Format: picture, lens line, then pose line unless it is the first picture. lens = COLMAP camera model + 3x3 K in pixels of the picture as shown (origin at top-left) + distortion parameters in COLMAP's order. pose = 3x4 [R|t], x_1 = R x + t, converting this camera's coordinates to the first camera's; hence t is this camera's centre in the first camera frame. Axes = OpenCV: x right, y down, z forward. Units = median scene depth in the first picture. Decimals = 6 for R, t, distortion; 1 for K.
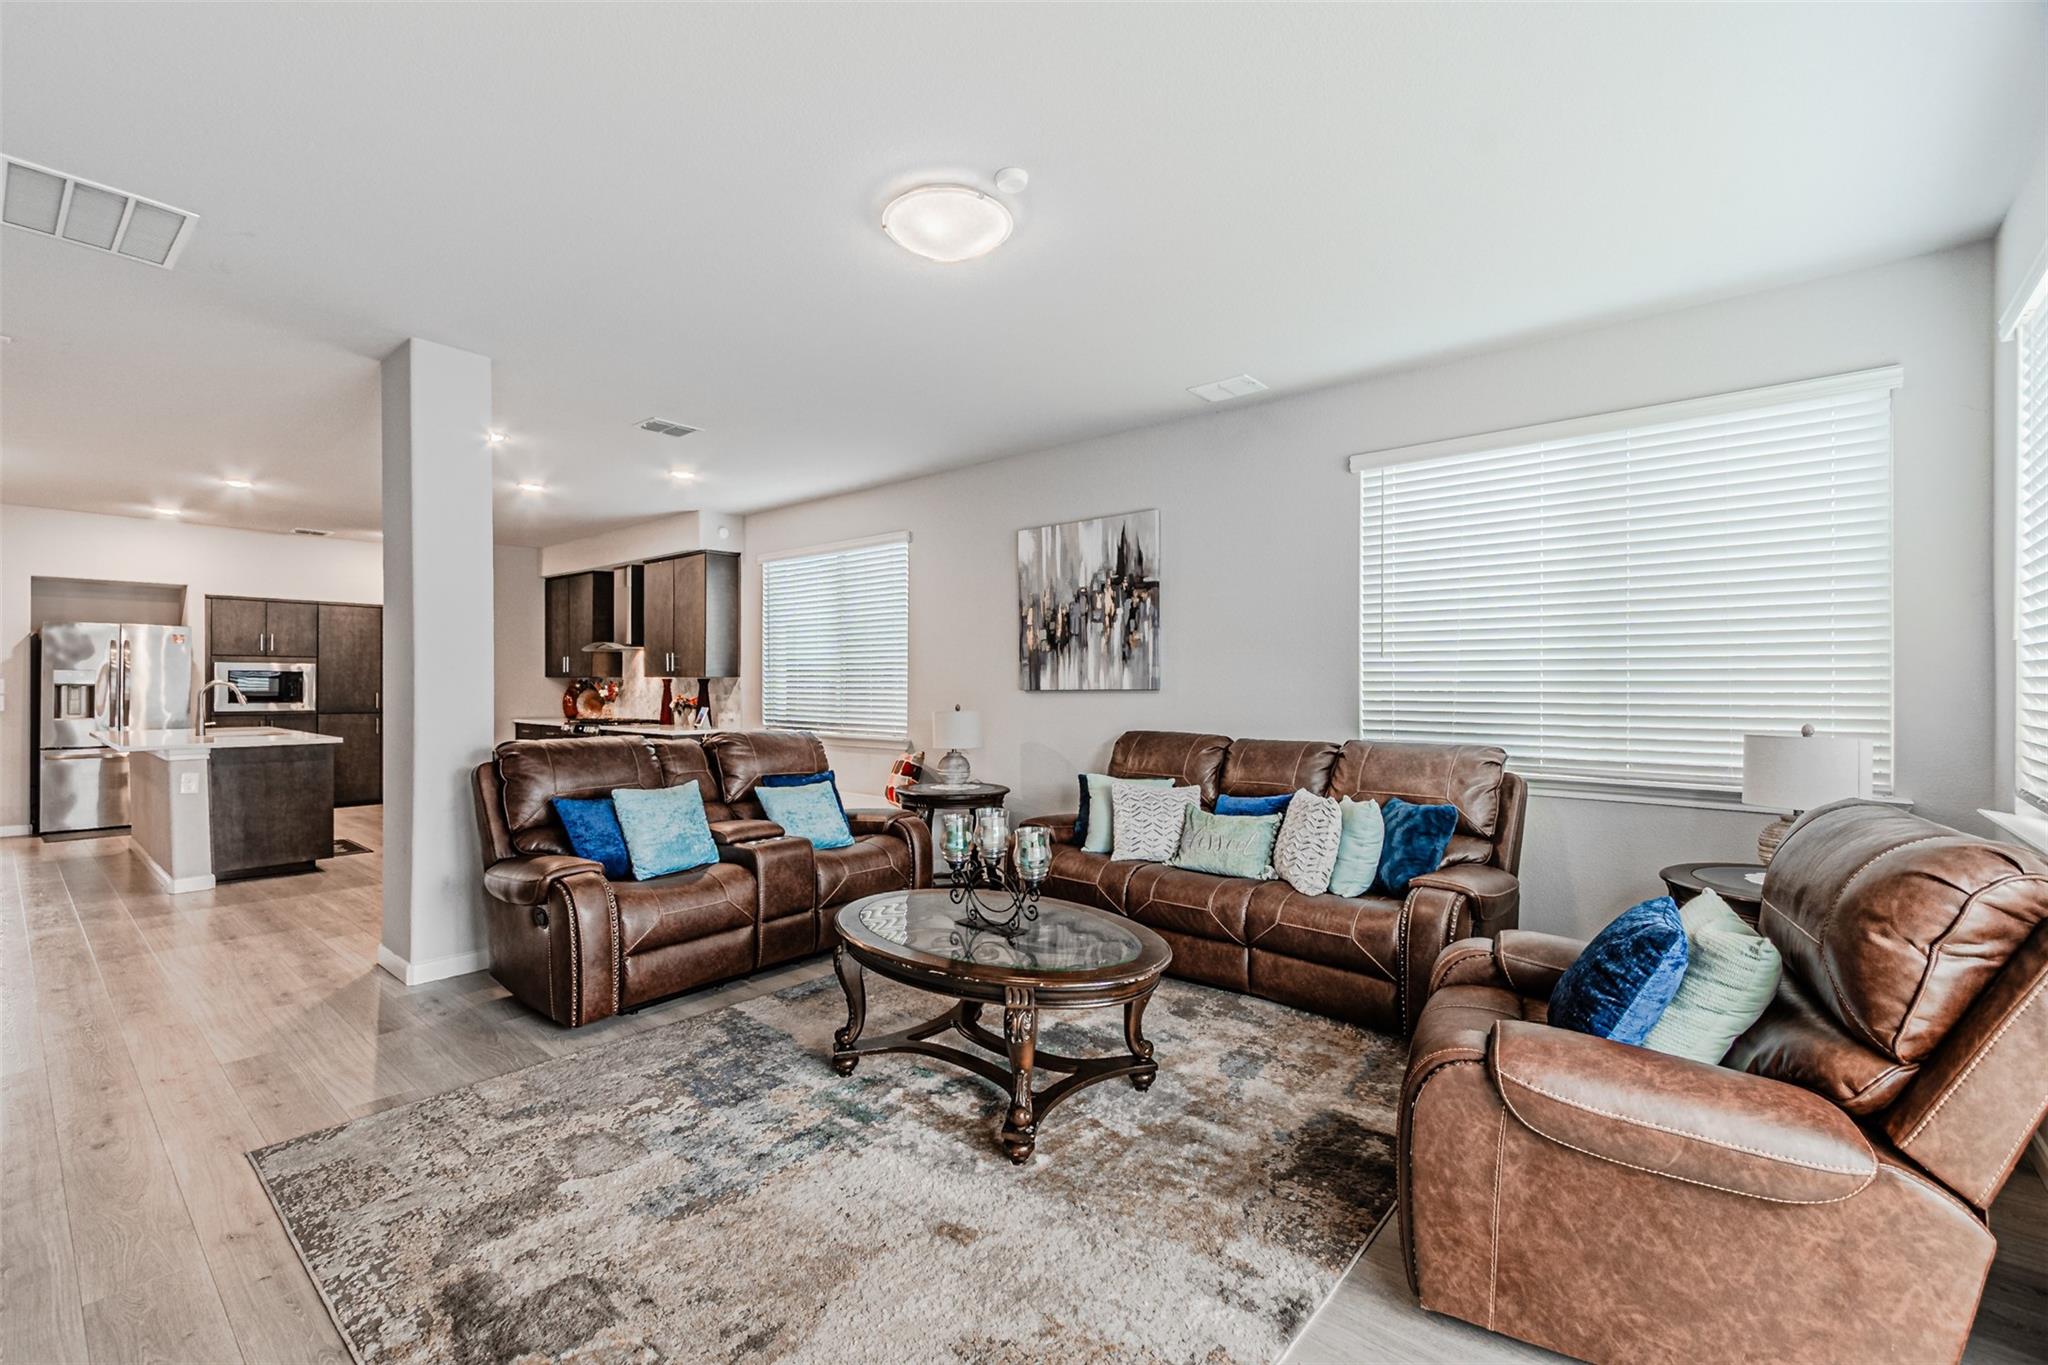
lens RADIAL K [[886.9, 0, 1033.7], [0, 886.9, 686.8], [0, 0, 1]] dist [0.000974, -0.007424]
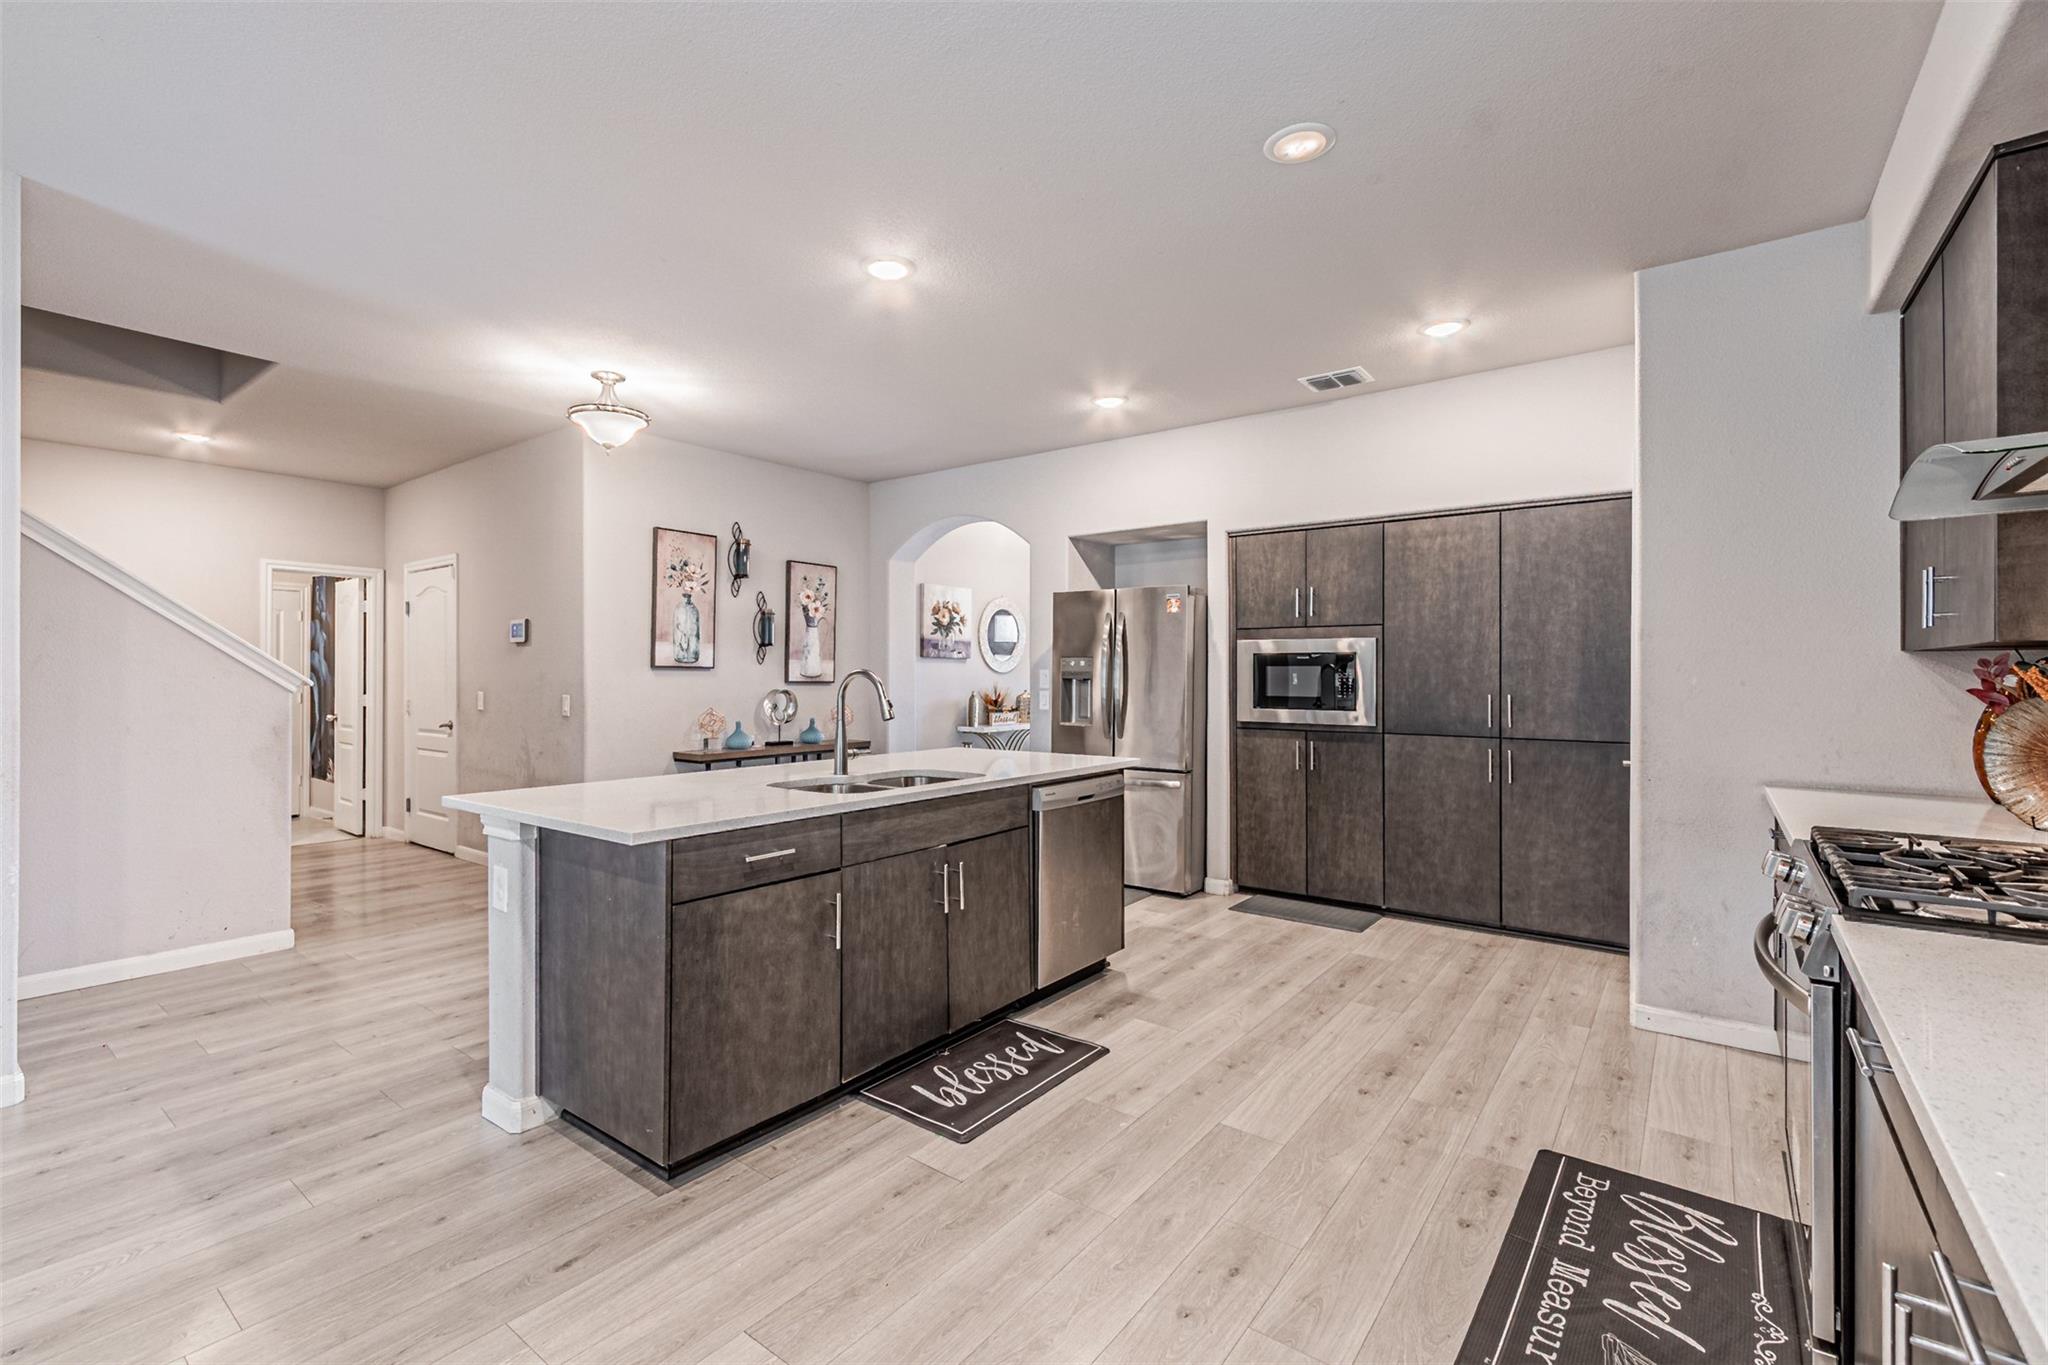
lens RADIAL K [[893.3, 0, 998.8], [0, 893.3, 672.6], [0, 0, 1]] dist [0.001877, -0.000678]
pose [[0.032006, -0.003339, -0.999482, -0.472645], [-0.000152, 0.999994, -0.003345, -0.005230], [0.999488, 0.000259, 0.032006, 1.223862]]
